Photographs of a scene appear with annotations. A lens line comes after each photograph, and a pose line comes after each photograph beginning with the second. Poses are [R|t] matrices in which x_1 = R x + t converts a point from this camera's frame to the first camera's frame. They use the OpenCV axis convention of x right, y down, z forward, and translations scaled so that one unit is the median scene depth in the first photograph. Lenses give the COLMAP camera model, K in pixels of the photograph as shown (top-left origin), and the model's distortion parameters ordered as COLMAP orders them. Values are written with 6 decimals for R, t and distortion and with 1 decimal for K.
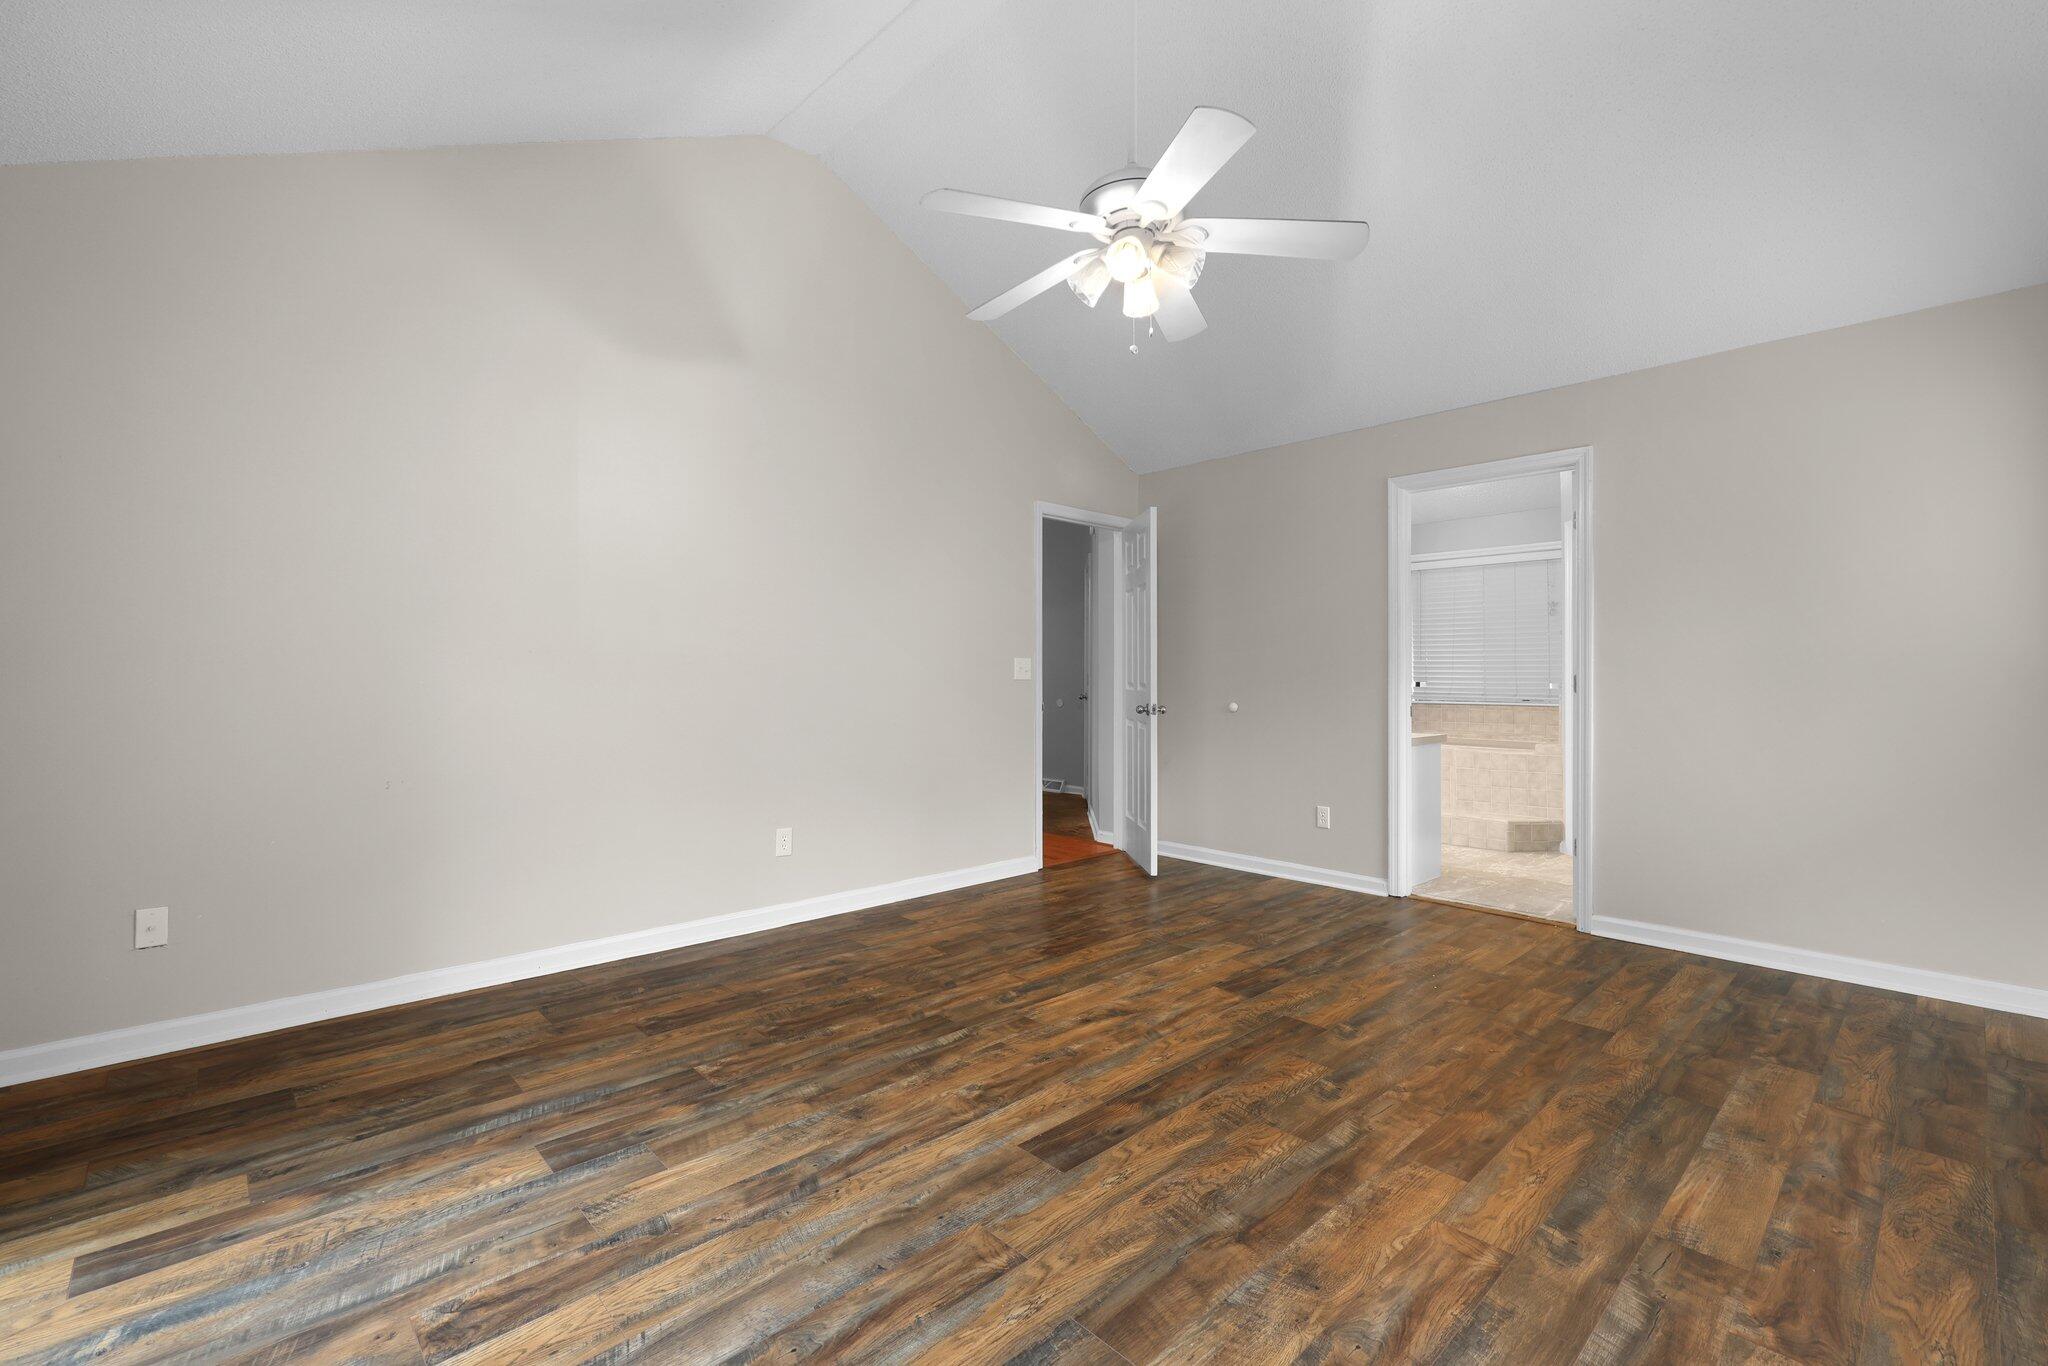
lens RADIAL K [[825.2, 0, 1026.1], [0, 825.2, 692.4], [0, 0, 1]] dist [0.001271, 0.000028]
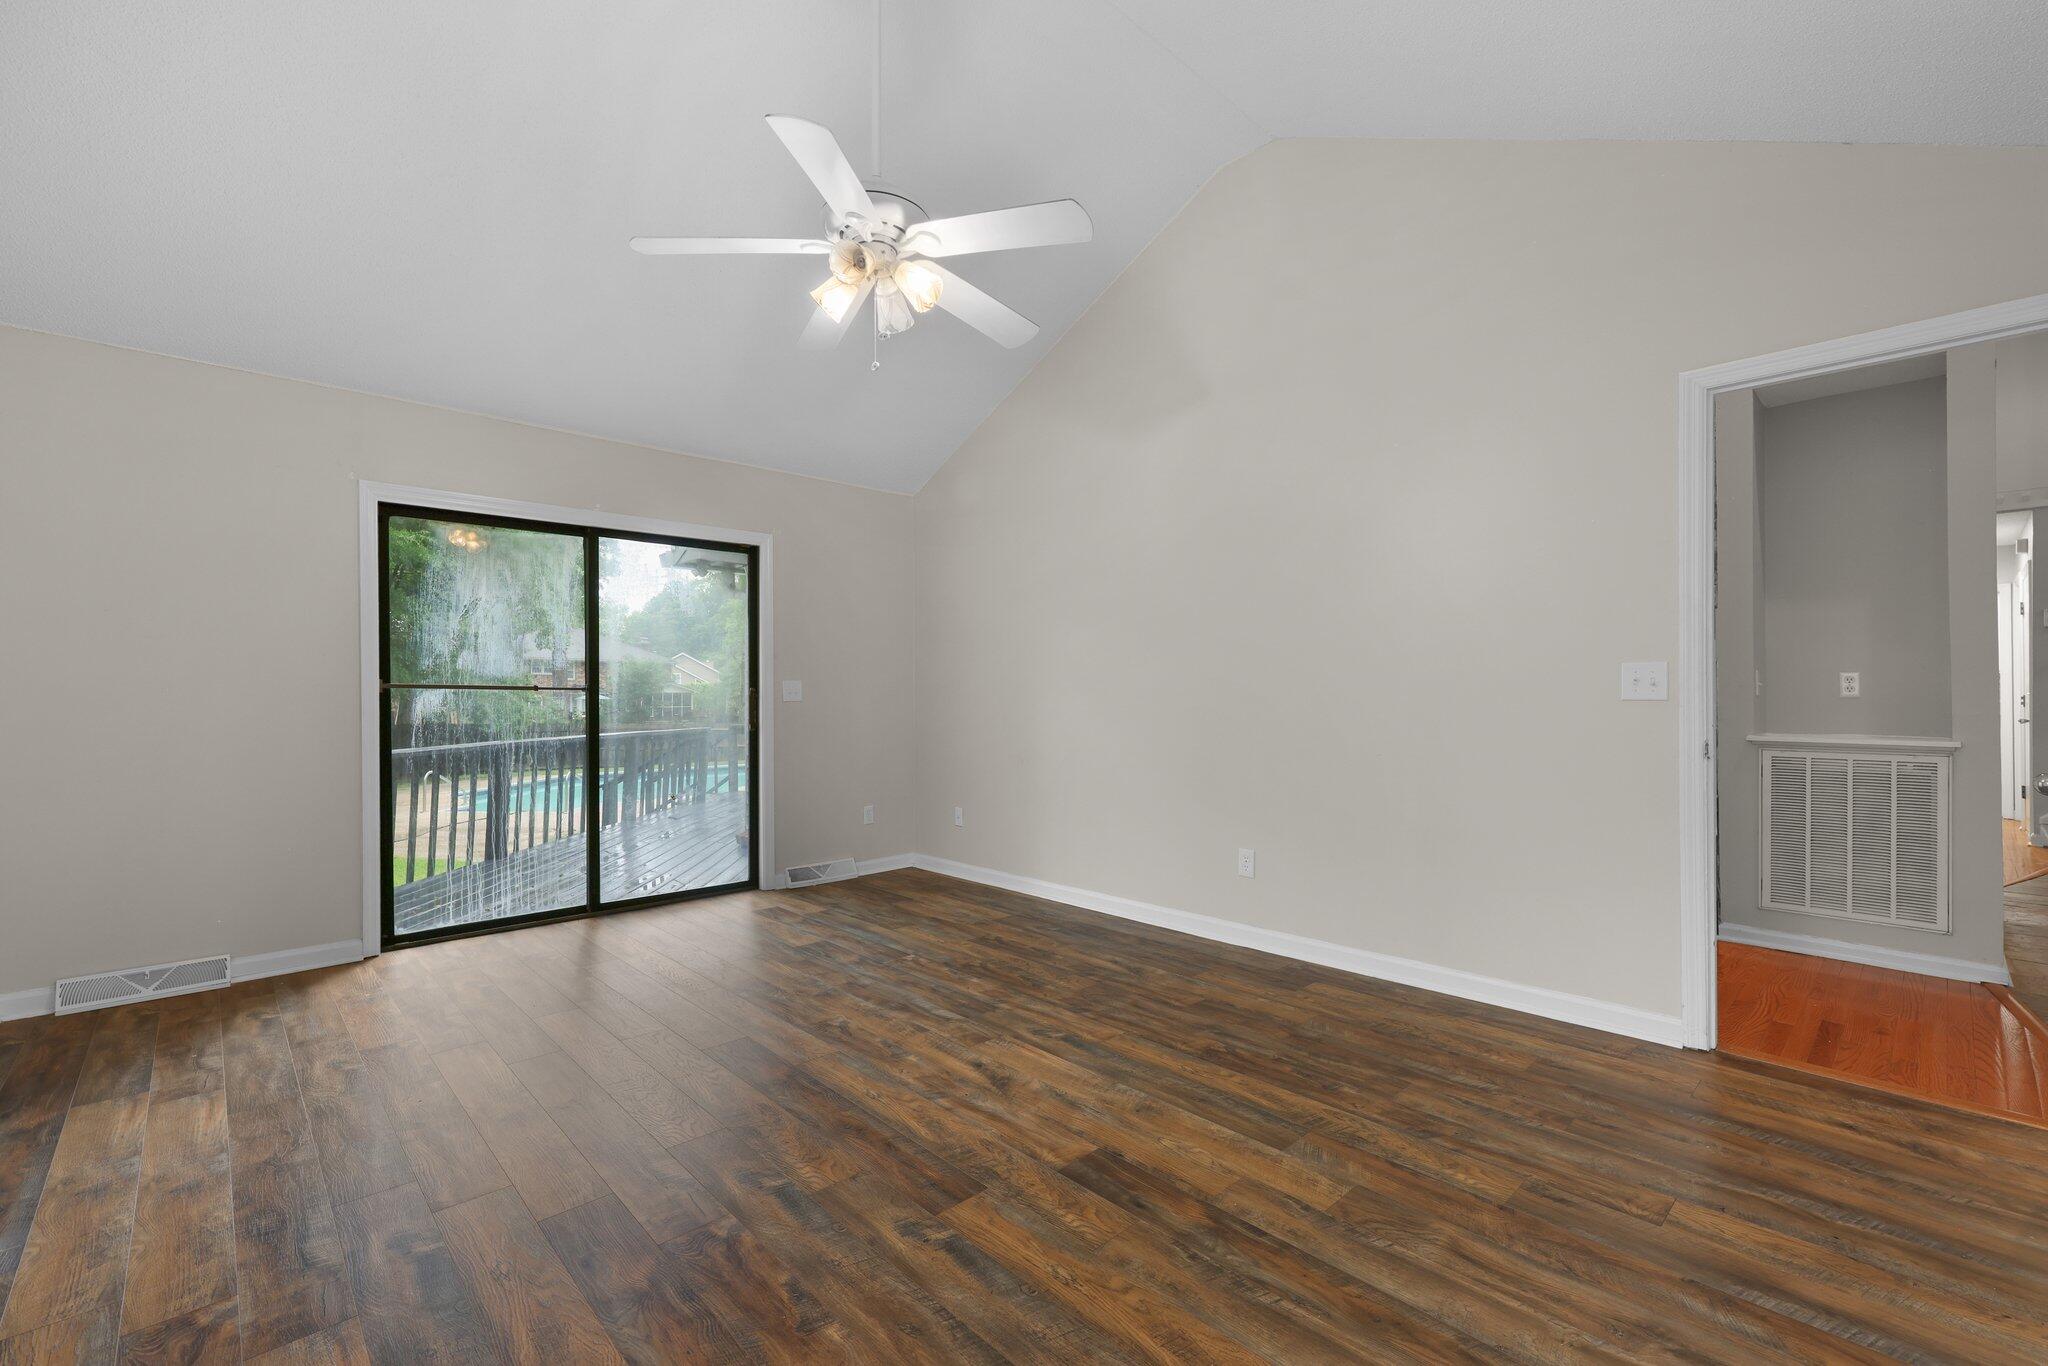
lens RADIAL K [[825.2, 0, 1025.2], [0, 825.2, 688.5], [0, 0, 1]] dist [0.001271, 0.000028]
pose [[0.060453, -0.012179, -0.998097, 0.977913], [-0.013427, 0.999825, -0.013014, -0.017880], [0.998081, 0.014188, 0.060279, 0.951784]]
